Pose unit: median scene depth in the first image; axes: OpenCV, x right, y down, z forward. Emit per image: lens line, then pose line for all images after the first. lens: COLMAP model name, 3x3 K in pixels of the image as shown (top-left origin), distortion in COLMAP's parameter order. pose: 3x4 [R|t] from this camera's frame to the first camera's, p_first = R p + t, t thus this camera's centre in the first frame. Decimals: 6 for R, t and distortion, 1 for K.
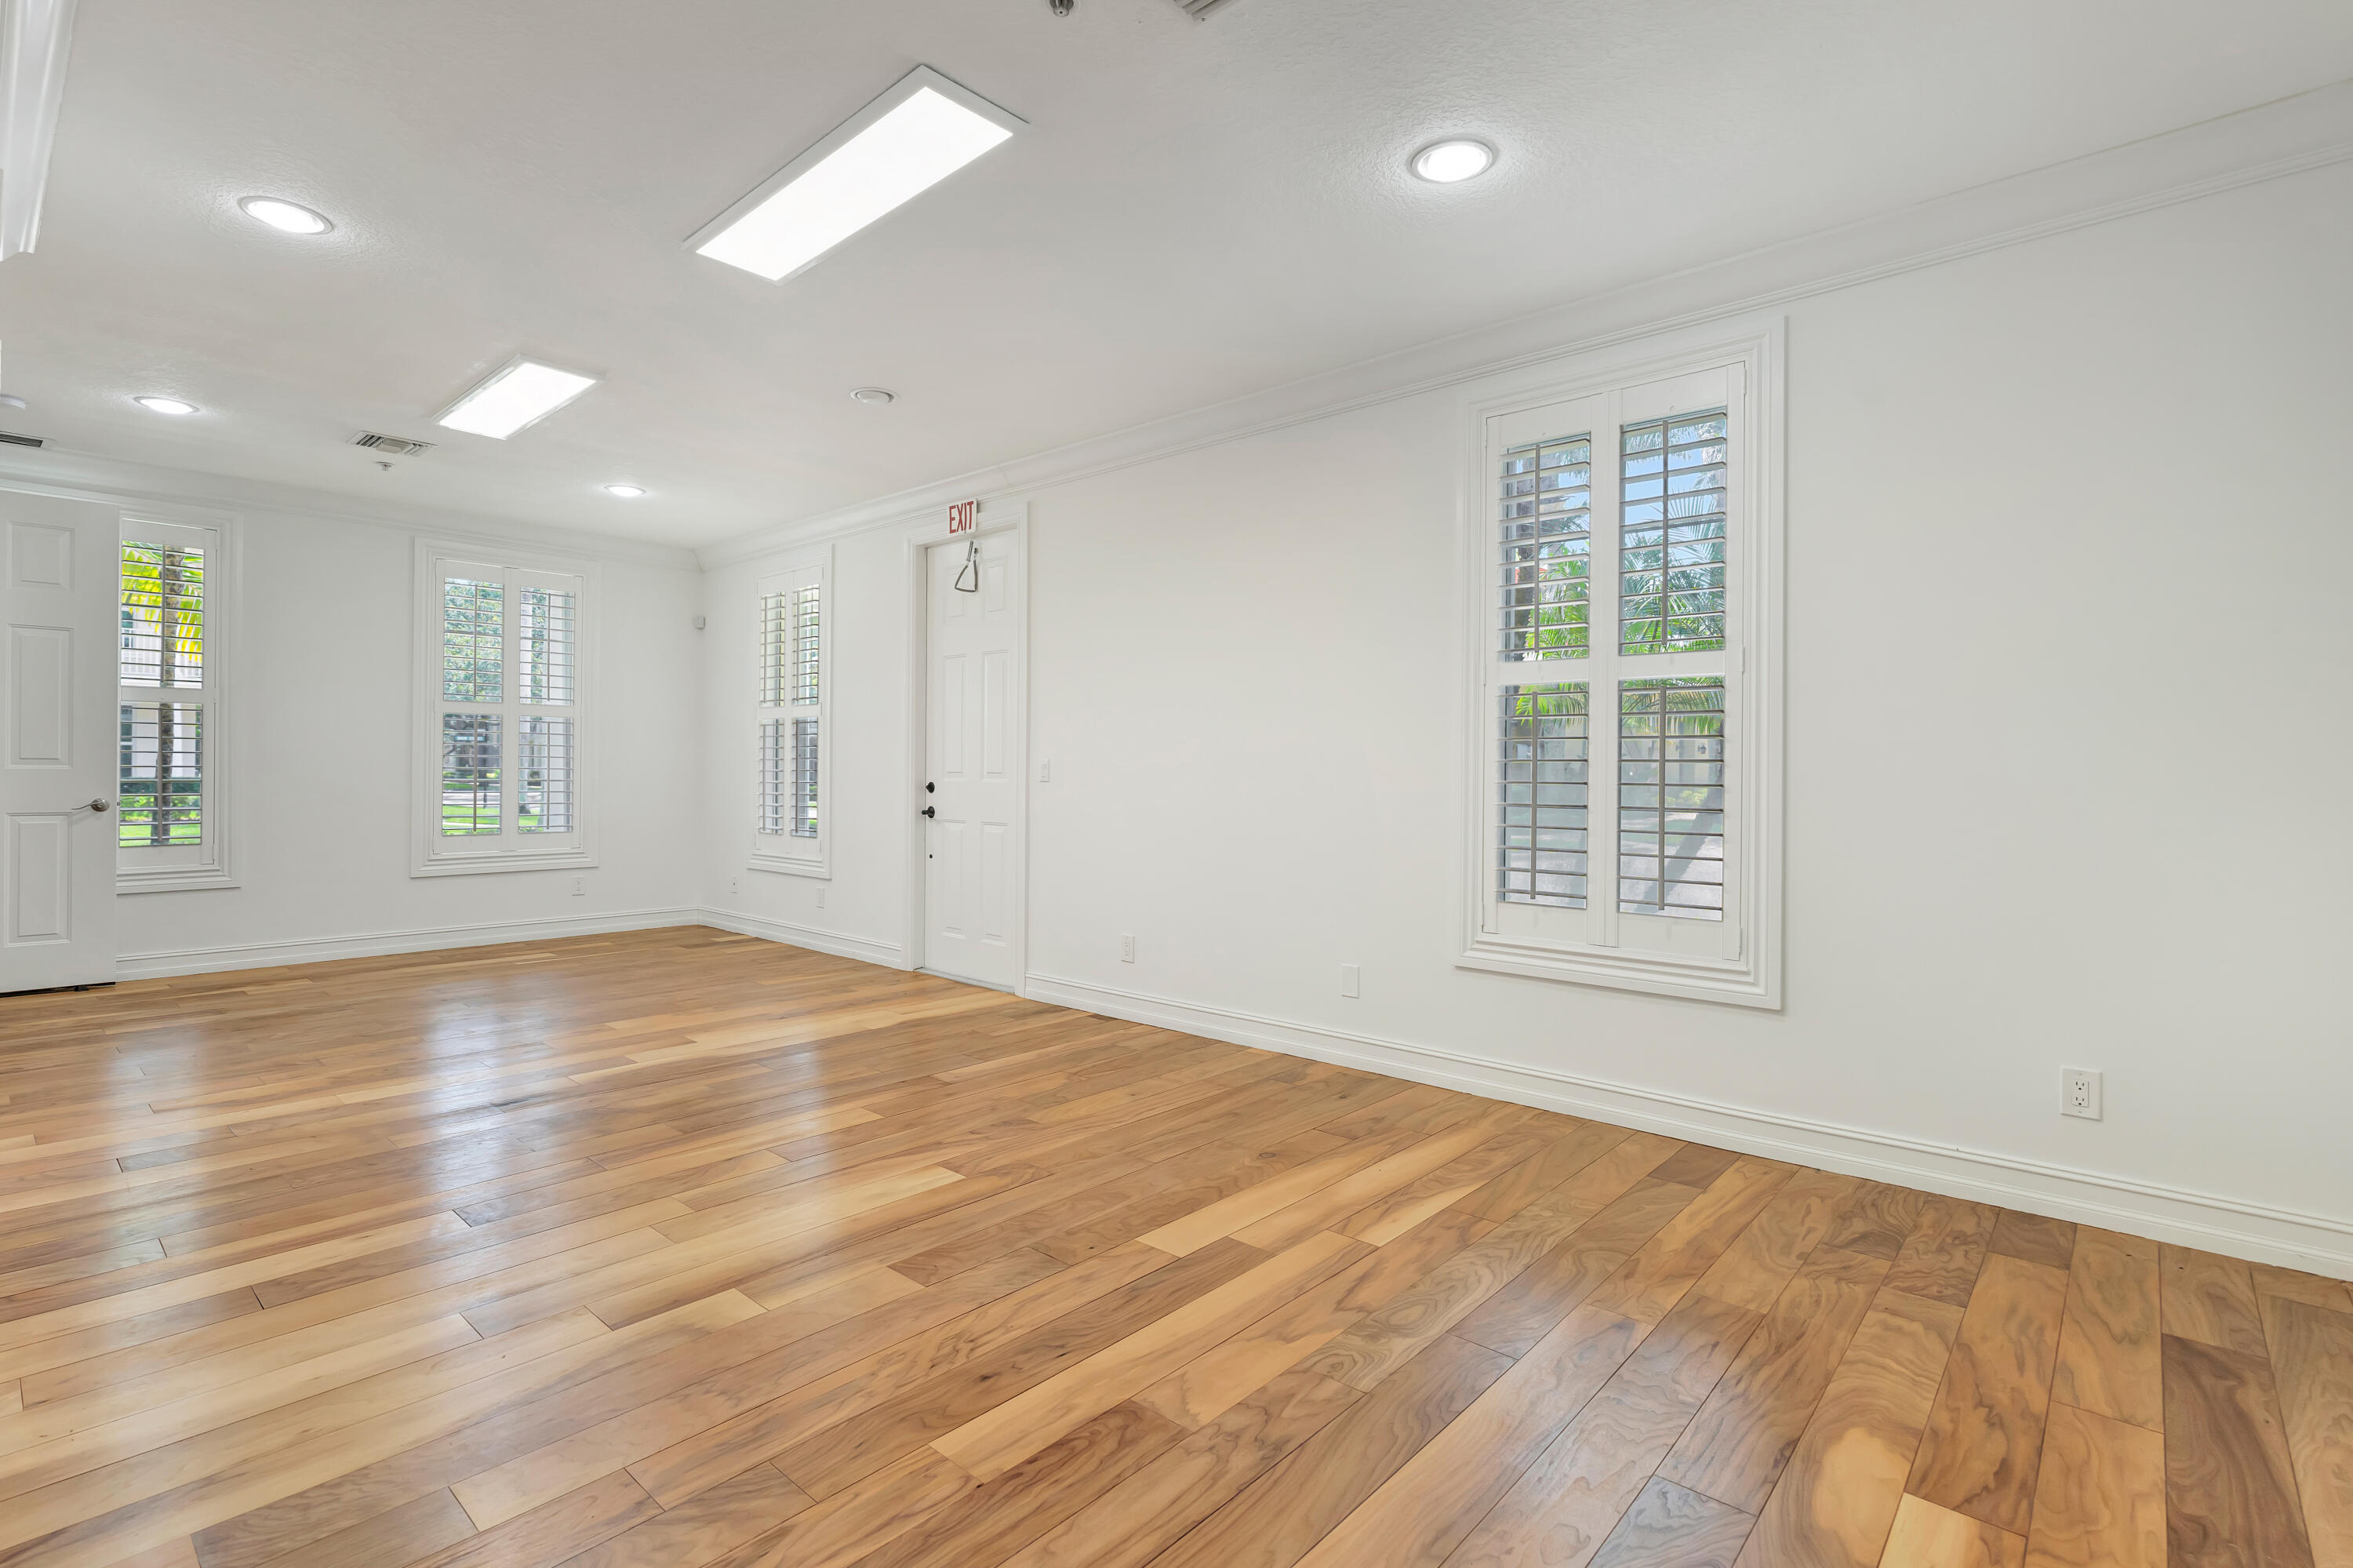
lens RADIAL K [[1081.9, 0, 1169.3], [0, 1081.9, 778.4], [0, 0, 1]] dist [-0.001334, 0.001127]
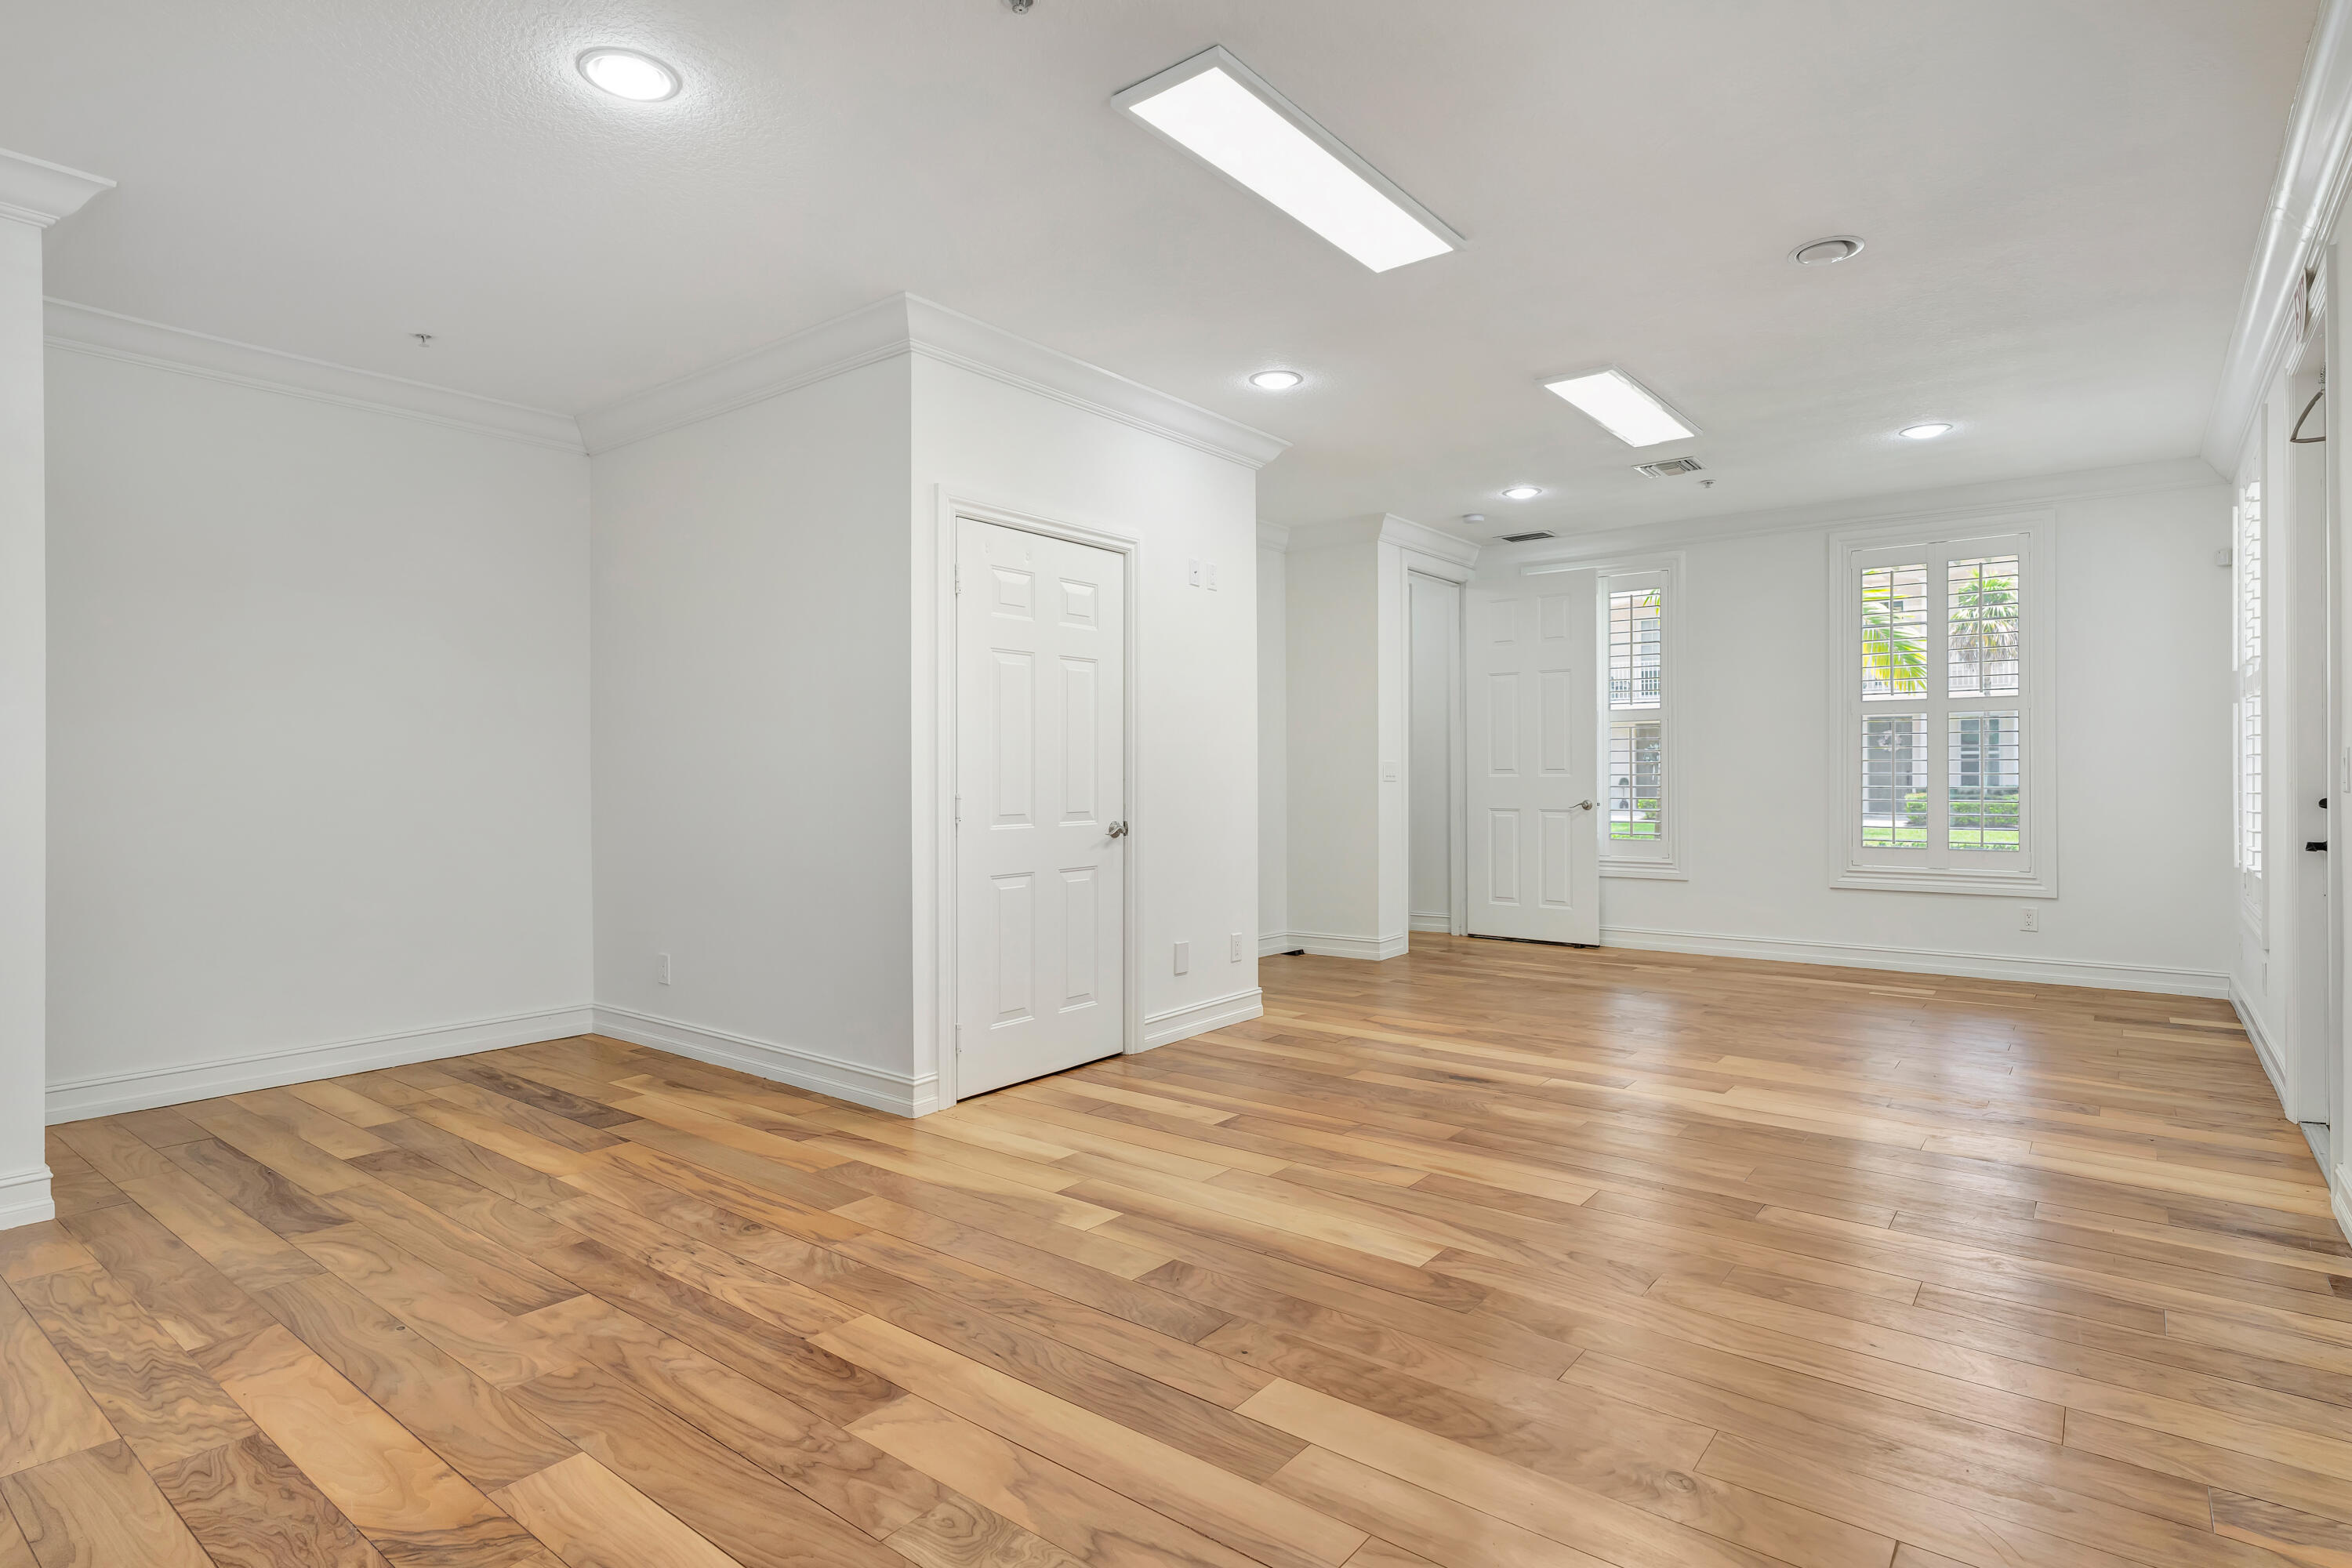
lens RADIAL K [[1202.8, 0, 1181.5], [0, 1202.8, 778.6], [0, 0, 1]] dist [-0.001027, -0.000275]
pose [[0.078024, -0.003245, -0.996946, 0.767438], [-0.003733, 0.999987, -0.003547, 0.001200], [0.996945, 0.003999, 0.078011, 0.806299]]
